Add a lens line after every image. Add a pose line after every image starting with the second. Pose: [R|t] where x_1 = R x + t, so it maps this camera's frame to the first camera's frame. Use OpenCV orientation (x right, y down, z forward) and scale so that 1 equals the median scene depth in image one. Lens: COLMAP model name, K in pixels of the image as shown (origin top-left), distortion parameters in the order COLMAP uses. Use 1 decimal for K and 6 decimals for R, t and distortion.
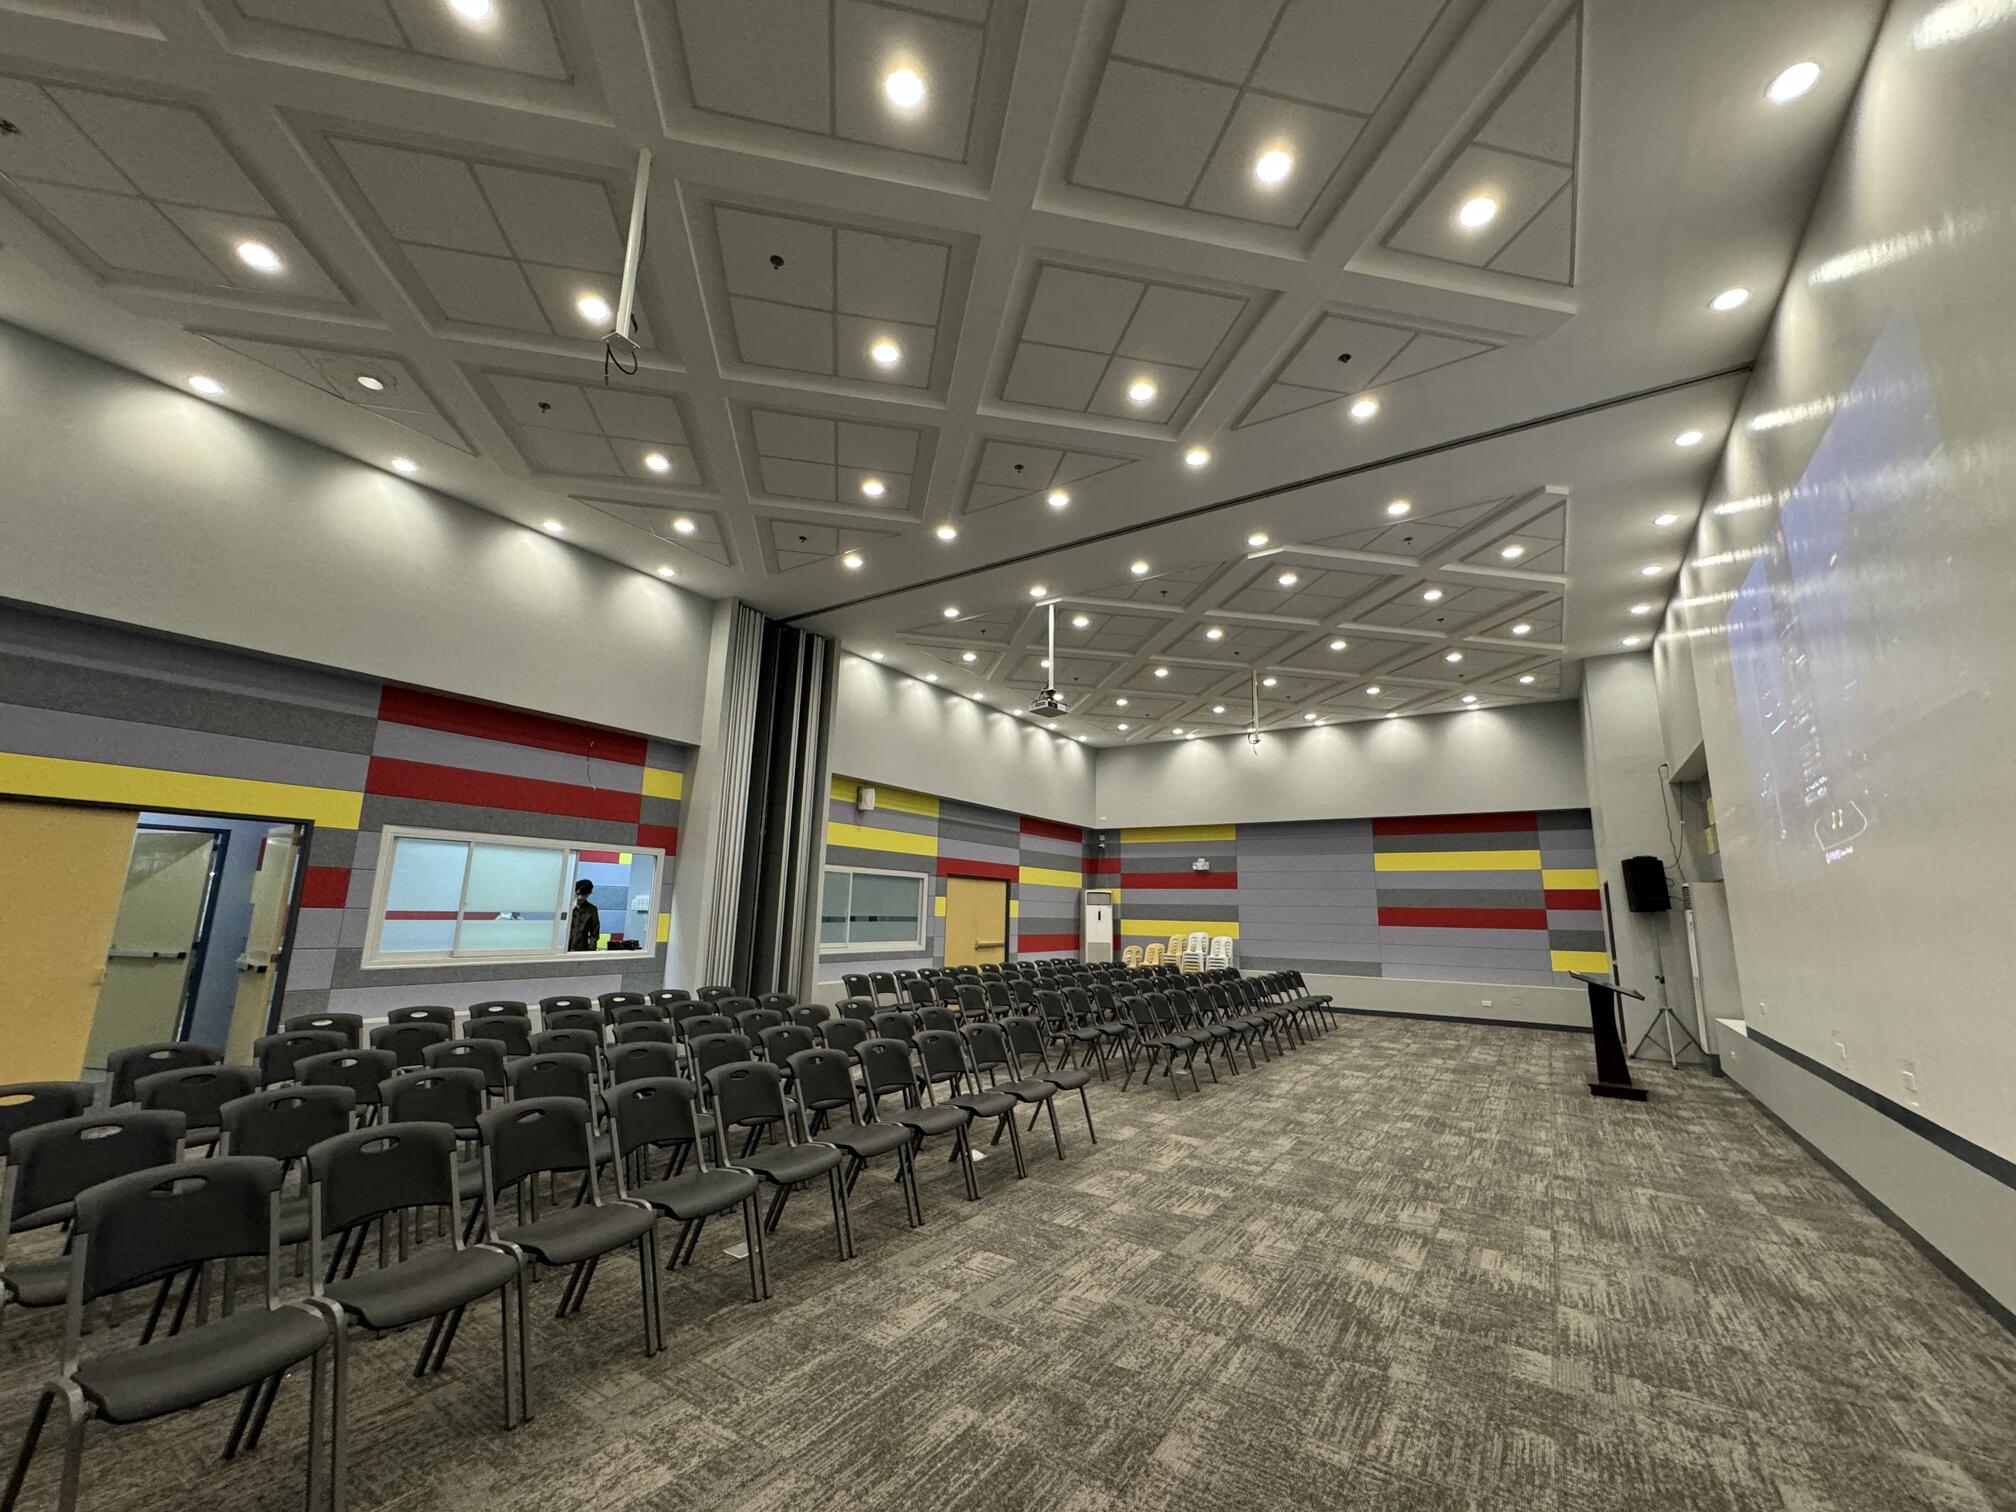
lens RADIAL K [[804.6, 0, 1008.0], [0, 804.6, 756.0], [0, 0, 1]] dist [-0.003858, 0.000474]
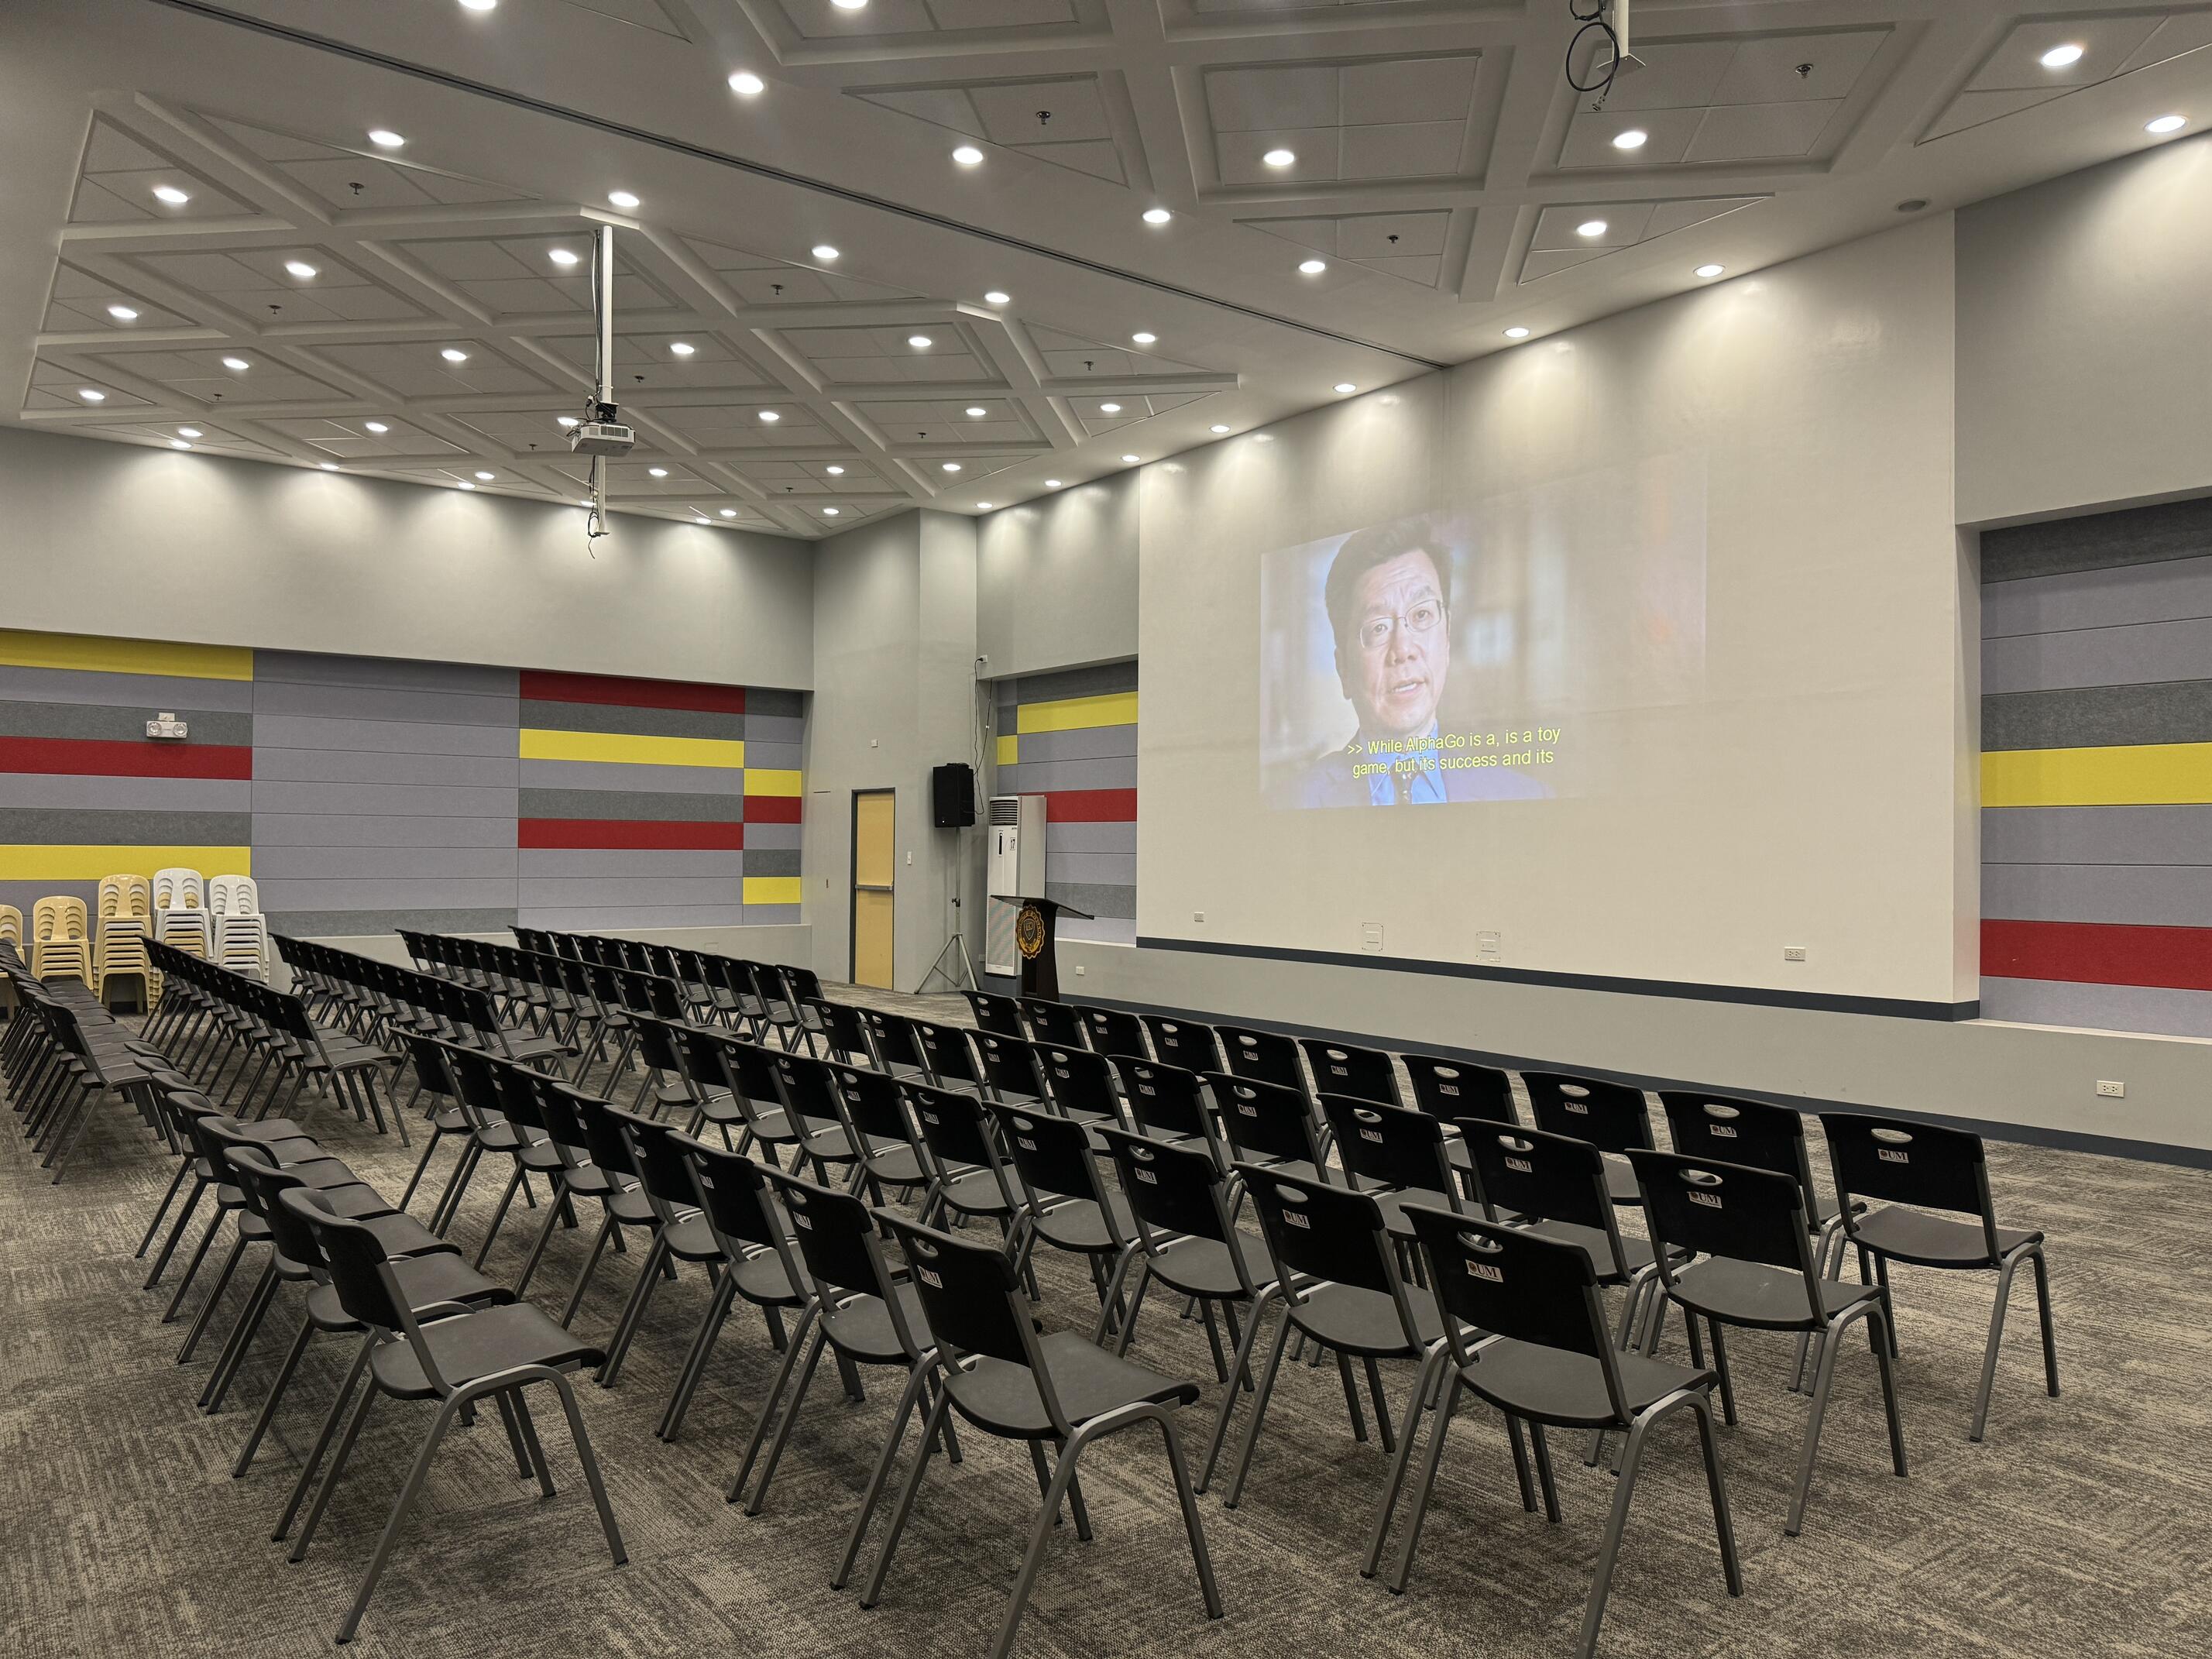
lens RADIAL K [[1493.3, 0, 1167.0], [0, 1493.3, 833.4], [0, 0, 1]] dist [0.000522, -0.001722]
pose [[0.296845, -0.006486, 0.954903, -0.778372], [-0.181989, 0.981265, 0.063240, 0.068663], [-0.937423, -0.192555, 0.290104, 0.371039]]
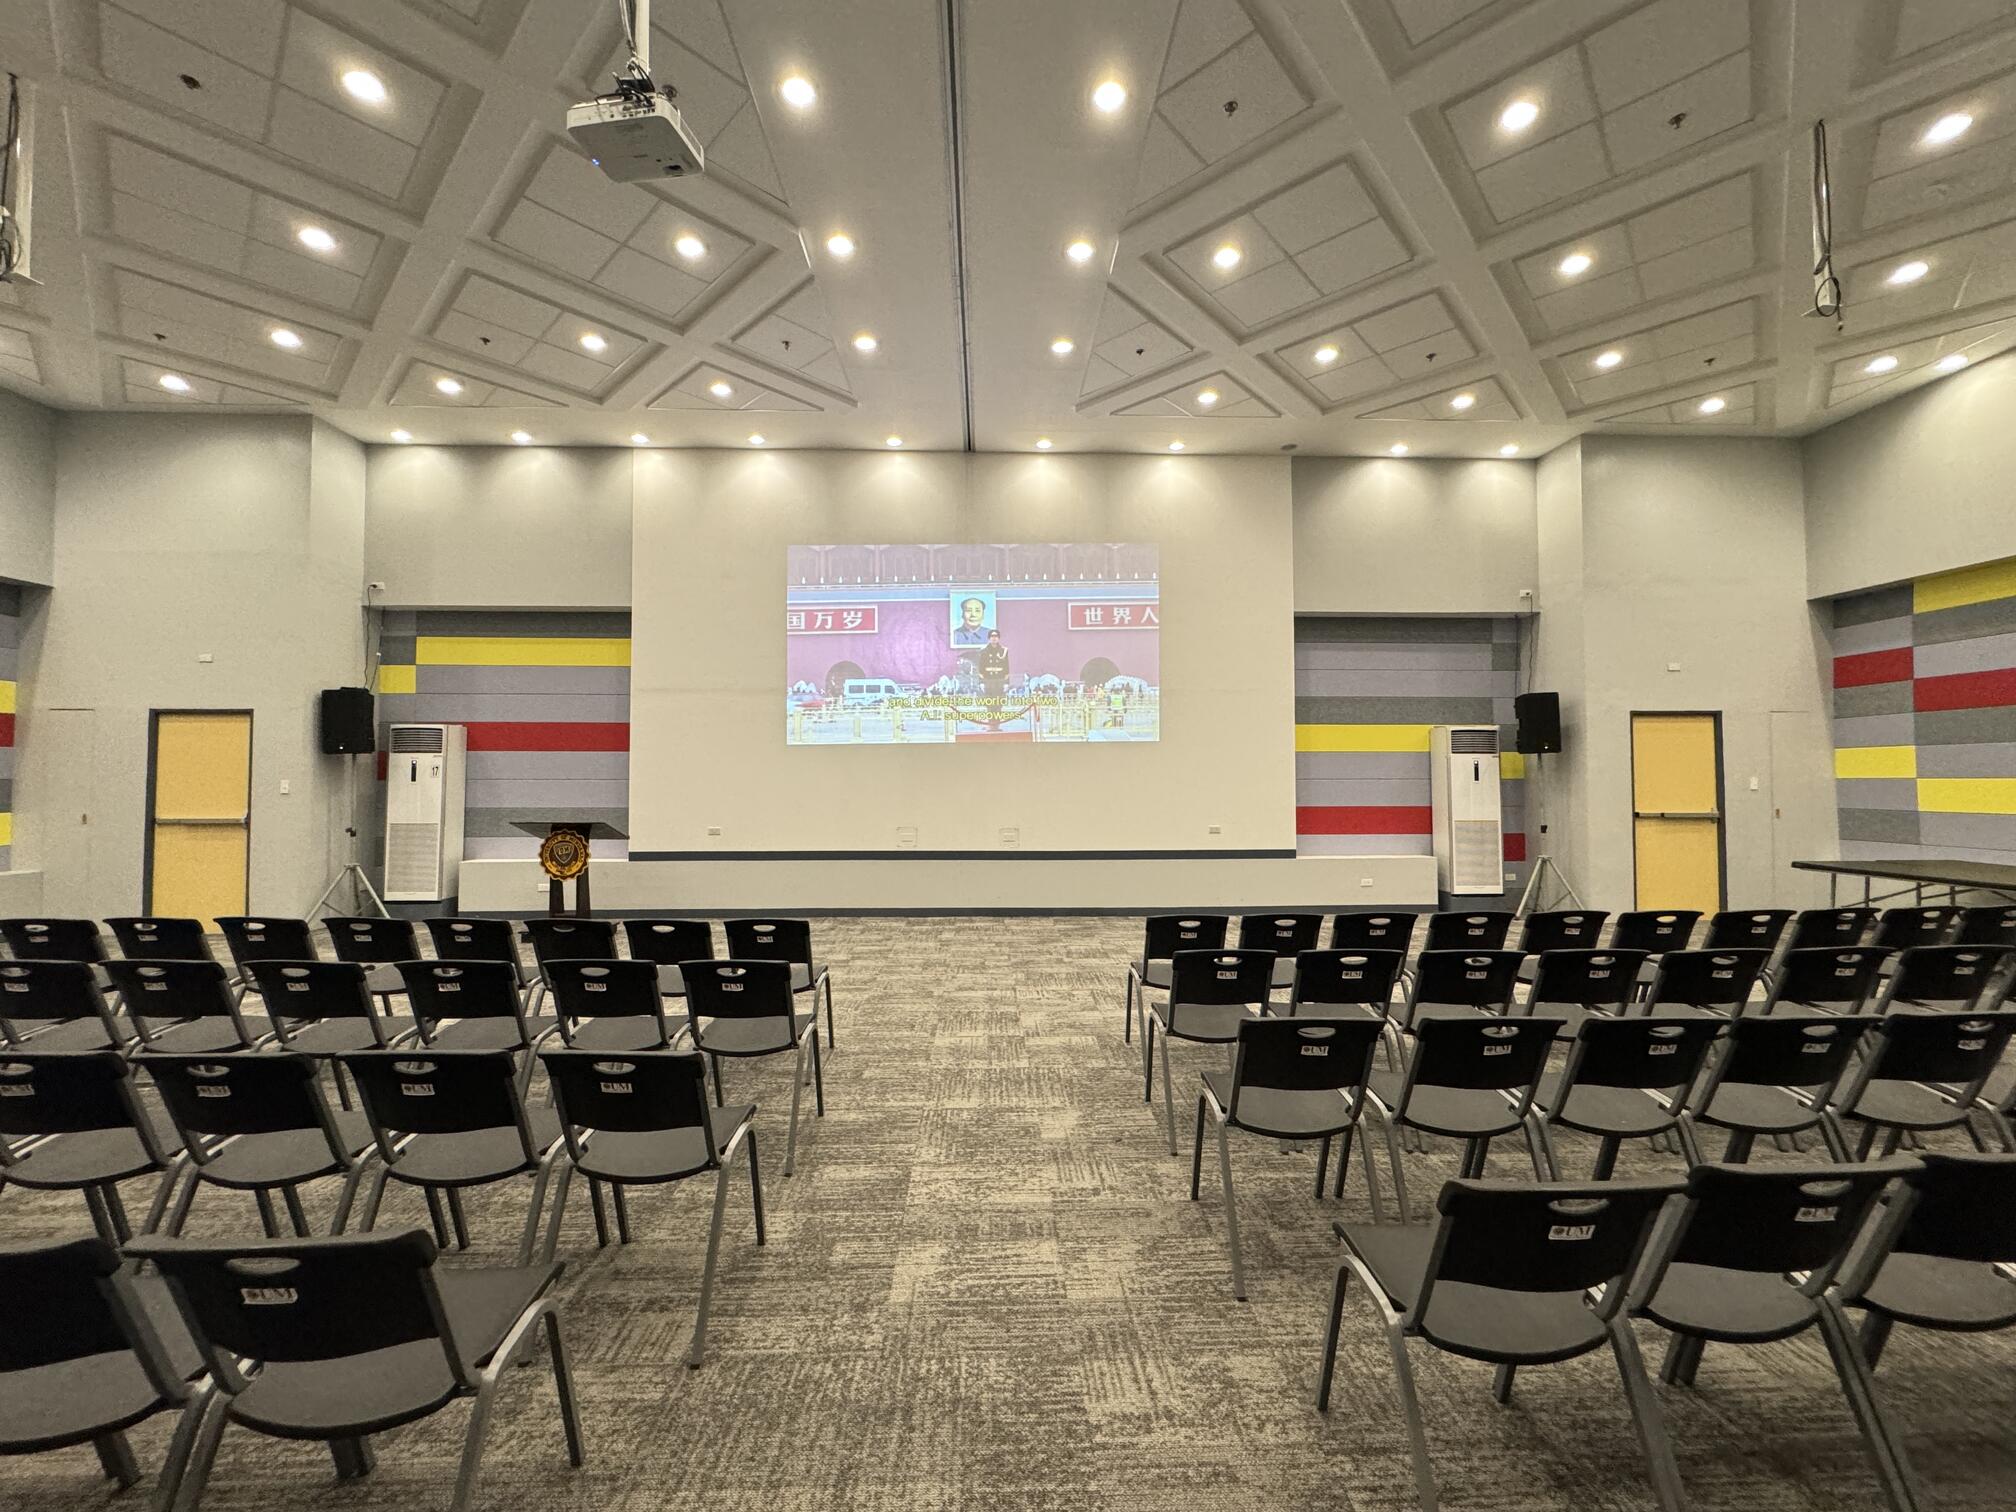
lens RADIAL K [[792.7, 0, 1008.0], [0, 792.7, 756.0], [0, 0, 1]] dist [-0.008003, 0.000276]
pose [[-0.575271, 0.003427, 0.817956, -0.315076], [-0.166310, 0.978613, -0.121066, 0.213330], [-0.800877, -0.205680, -0.562398, 1.063257]]
